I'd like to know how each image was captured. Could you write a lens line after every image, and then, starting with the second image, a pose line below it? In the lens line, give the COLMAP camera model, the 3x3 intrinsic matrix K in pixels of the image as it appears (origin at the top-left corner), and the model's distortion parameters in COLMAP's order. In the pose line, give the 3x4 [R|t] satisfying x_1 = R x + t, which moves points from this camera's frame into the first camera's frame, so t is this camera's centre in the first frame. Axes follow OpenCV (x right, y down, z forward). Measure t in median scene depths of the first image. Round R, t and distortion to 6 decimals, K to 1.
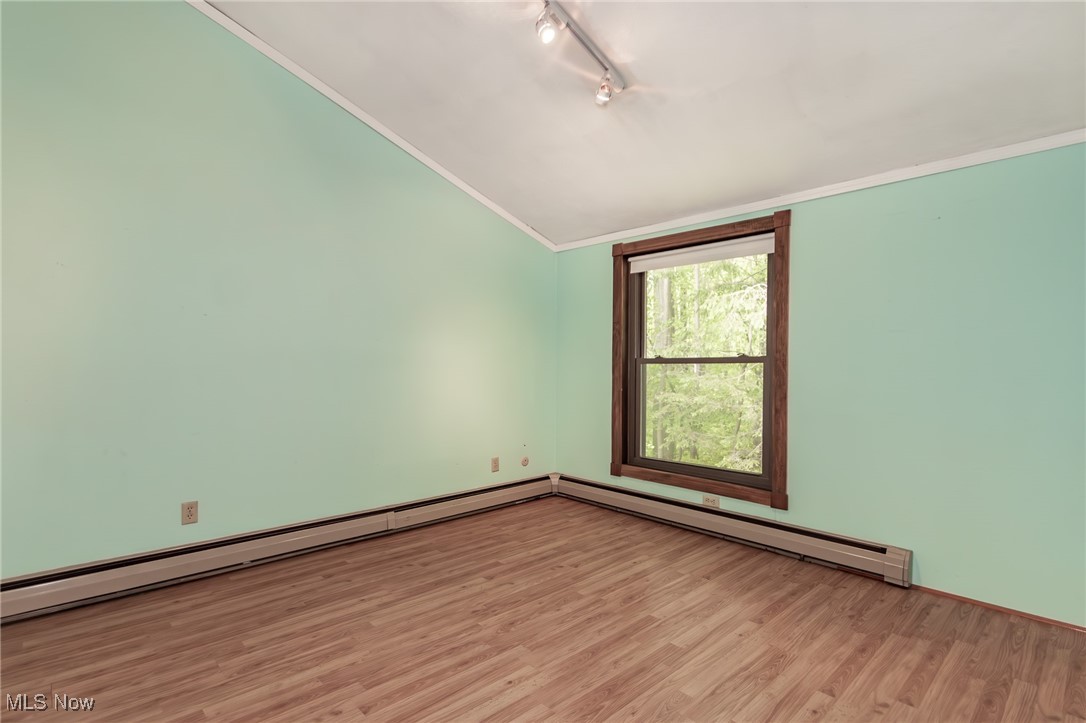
lens RADIAL K [[516.5, 0, 543.0], [0, 516.5, 361.5], [0, 0, 1]] dist [-0.000585, -0.000625]
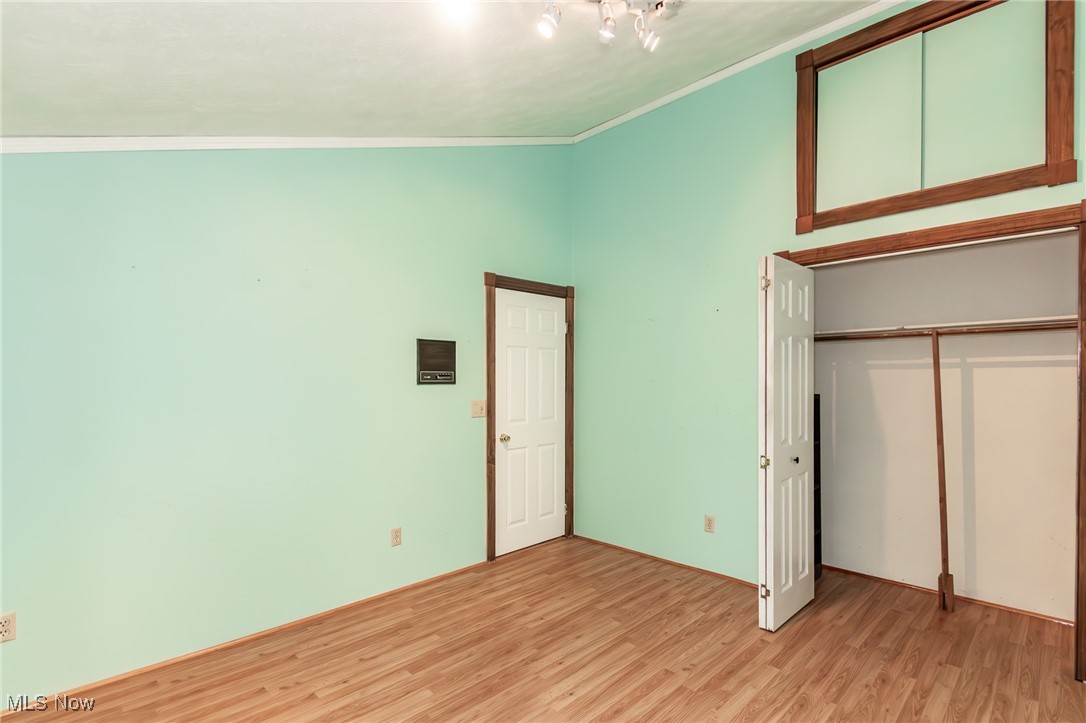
lens RADIAL K [[516.5, 0, 543.0], [0, 516.5, 361.5], [0, 0, 1]] dist [-0.000585, -0.000625]
pose [[-0.999785, -0.004988, -0.020132, 0.030929], [-0.004167, 0.999167, -0.040599, -0.108951], [0.020317, -0.040506, -0.998973, 2.262742]]
